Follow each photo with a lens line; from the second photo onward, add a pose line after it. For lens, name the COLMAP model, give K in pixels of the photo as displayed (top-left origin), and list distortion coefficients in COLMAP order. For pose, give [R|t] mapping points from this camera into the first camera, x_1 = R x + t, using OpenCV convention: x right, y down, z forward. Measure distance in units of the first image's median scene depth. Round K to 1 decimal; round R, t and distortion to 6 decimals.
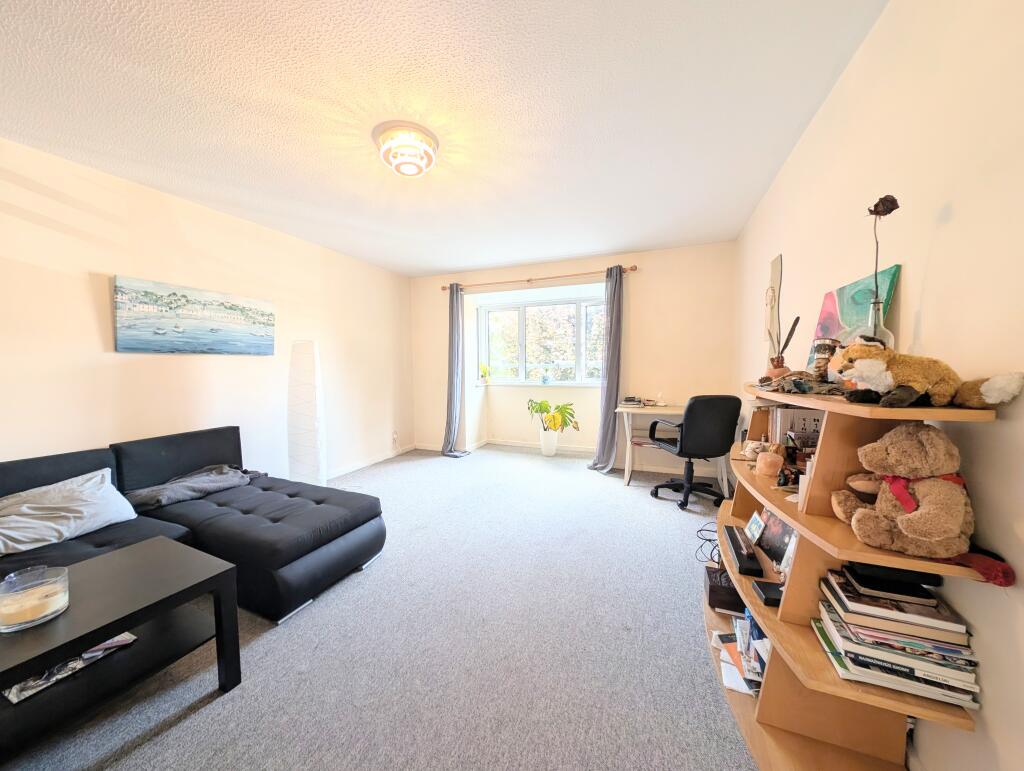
lens RADIAL K [[371.9, 0, 510.3], [0, 371.9, 385.7], [0, 0, 1]] dist [0.010965, 0.000087]
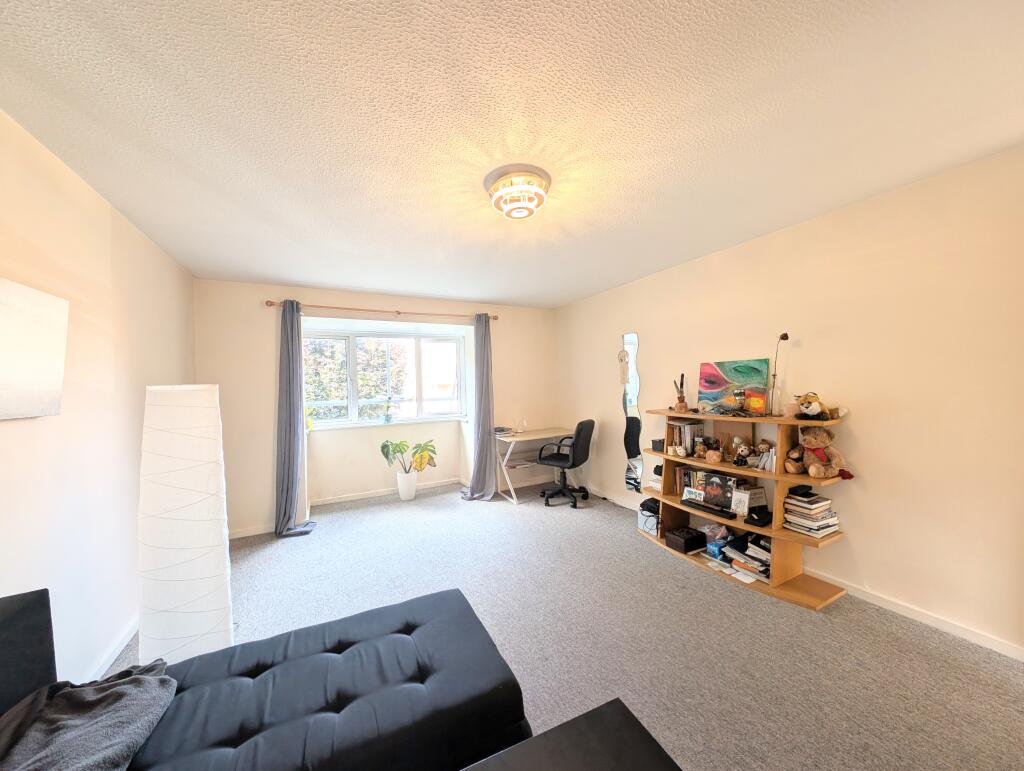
lens RADIAL K [[371.9, 0, 510.3], [0, 371.9, 385.7], [0, 0, 1]] dist [0.010965, 0.000087]
pose [[0.640258, -0.014941, 0.768015, -0.585041], [0.066855, 0.997101, -0.036337, -0.059412], [-0.765245, 0.074610, 0.639400, 0.250225]]
